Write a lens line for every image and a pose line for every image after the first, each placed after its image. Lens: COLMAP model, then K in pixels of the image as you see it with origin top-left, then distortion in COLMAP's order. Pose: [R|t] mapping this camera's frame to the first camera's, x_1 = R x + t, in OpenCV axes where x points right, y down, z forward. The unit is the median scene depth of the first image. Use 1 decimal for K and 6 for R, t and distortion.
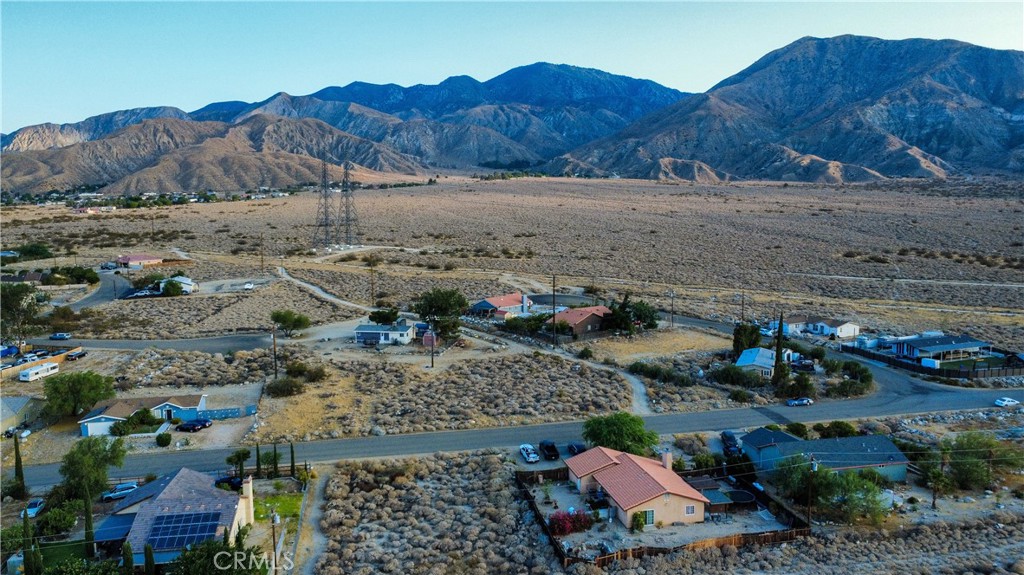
lens RADIAL K [[774.6, 0, 515.3], [0, 774.6, 288.8], [0, 0, 1]] dist [0.007801, -0.011555]
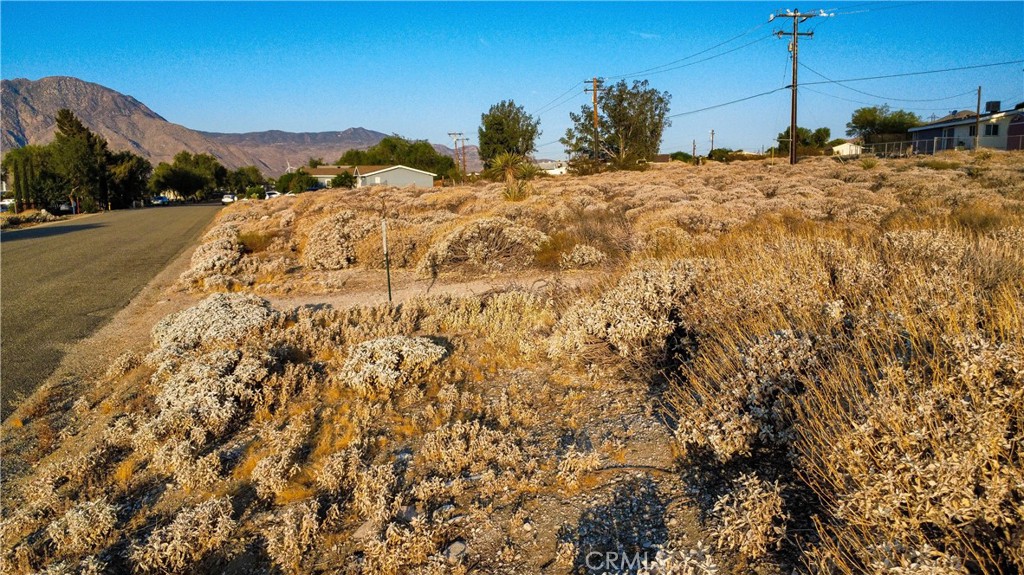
lens RADIAL K [[774.6, 0, 515.5], [0, 774.6, 288.1], [0, 0, 1]] dist [0.007801, -0.011555]
pose [[0.125130, 0.147343, -0.981138, 0.163143], [-0.099494, 0.985789, 0.135352, 0.090456], [0.987139, 0.080681, 0.138012, 0.651834]]
